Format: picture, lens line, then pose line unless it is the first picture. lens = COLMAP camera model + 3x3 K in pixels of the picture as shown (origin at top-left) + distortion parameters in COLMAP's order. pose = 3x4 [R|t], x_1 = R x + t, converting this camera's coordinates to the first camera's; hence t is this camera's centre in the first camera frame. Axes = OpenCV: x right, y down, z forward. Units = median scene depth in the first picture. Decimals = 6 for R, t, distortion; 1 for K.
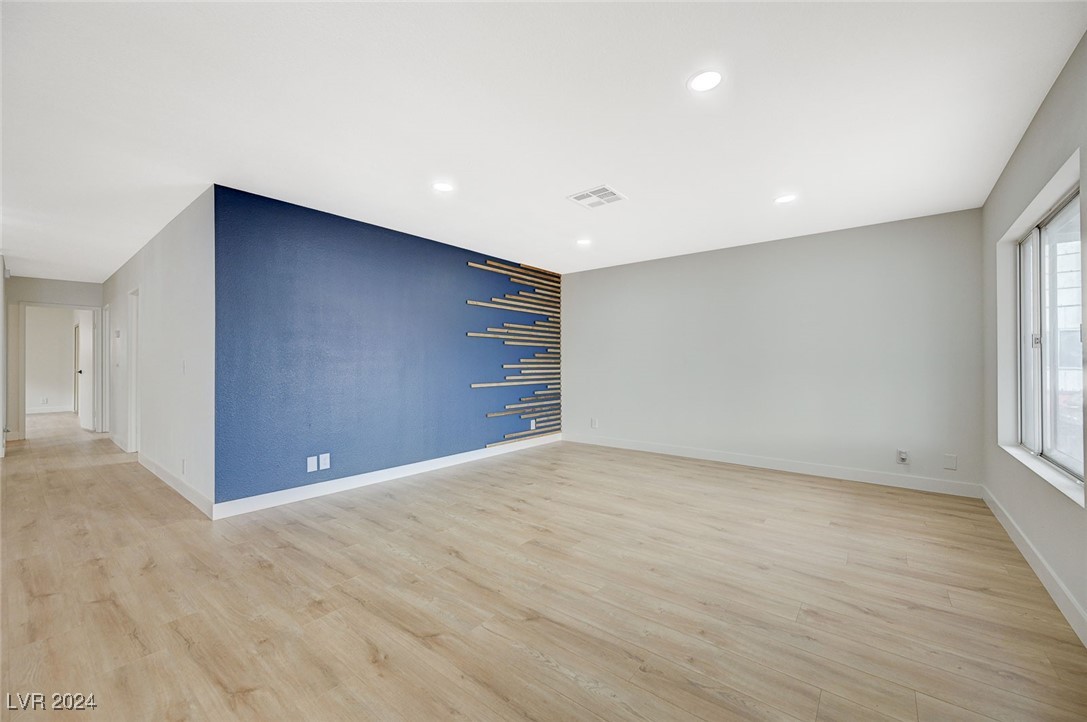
lens RADIAL K [[429.1, 0, 543.5], [0, 429.1, 361.0], [0, 0, 1]] dist [-0.001073, 0.000423]
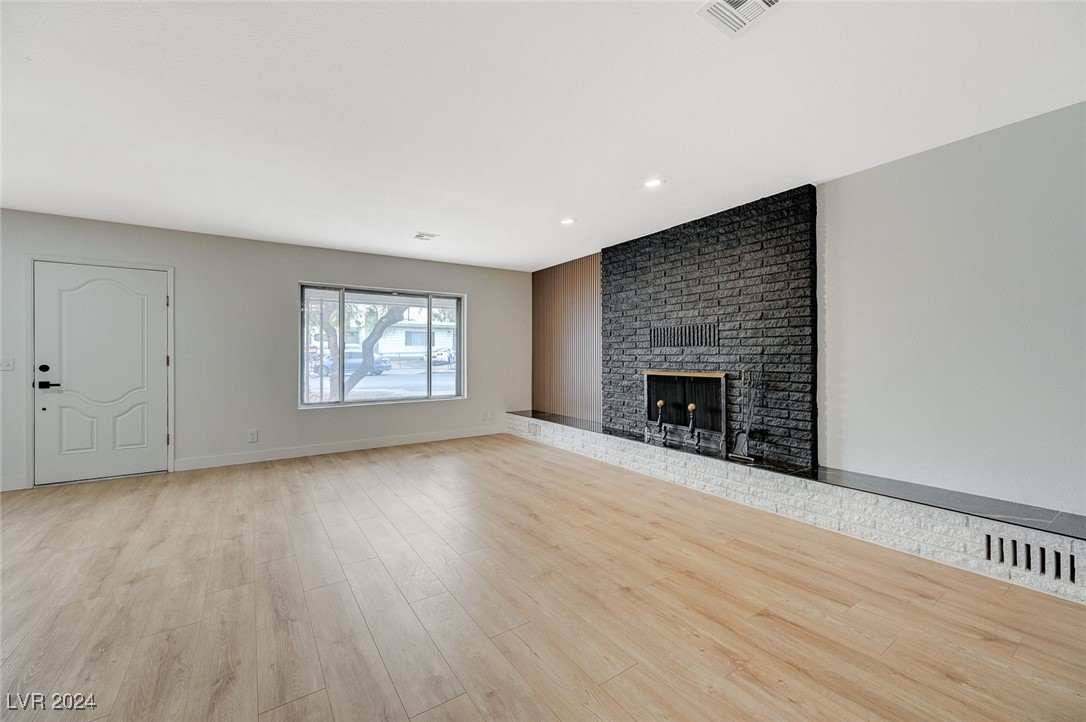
lens RADIAL K [[428.7, 0, 543.0], [0, 428.7, 361.0], [0, 0, 1]] dist [-0.001073, 0.000423]
pose [[-0.954776, 0.001386, 0.297321, -1.494939], [0.003017, 0.999983, 0.005027, 0.004087], [-0.297309, 0.005697, -0.954764, 1.400983]]
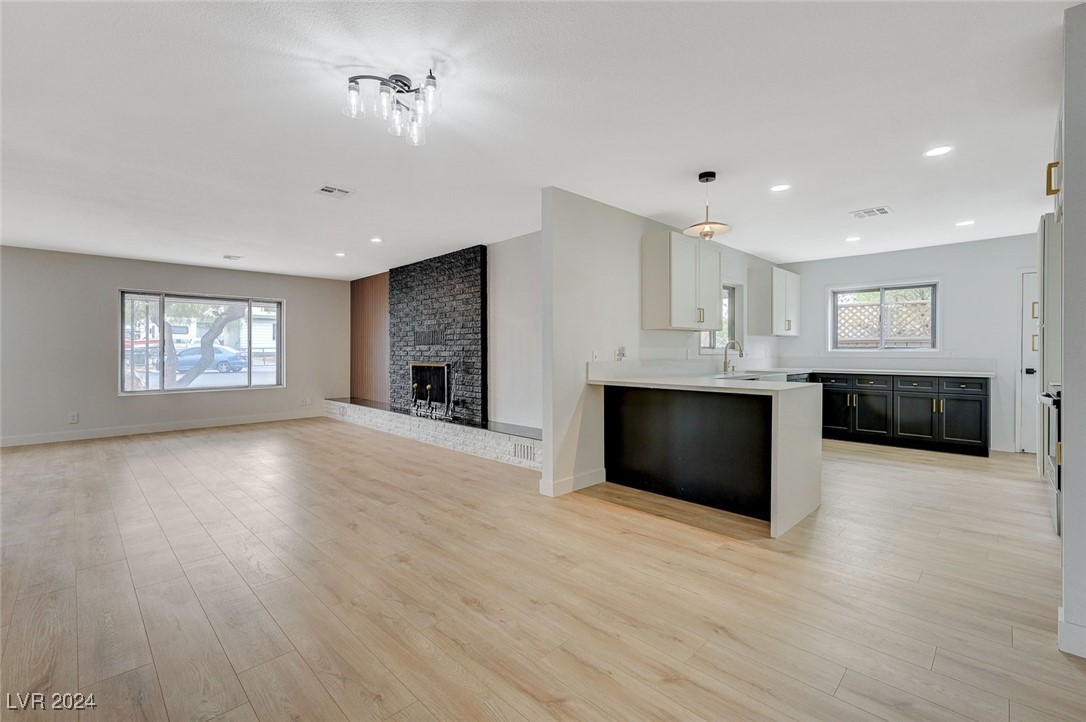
lens RADIAL K [[464.5, 0, 542.2], [0, 464.5, 357.4], [0, 0, 1]] dist [0.000412, -0.000010]
pose [[-0.993983, 0.000672, 0.109530, -2.429129], [0.001247, 0.999986, 0.005183, 0.013258], [-0.109525, 0.005289, -0.993970, 2.136116]]
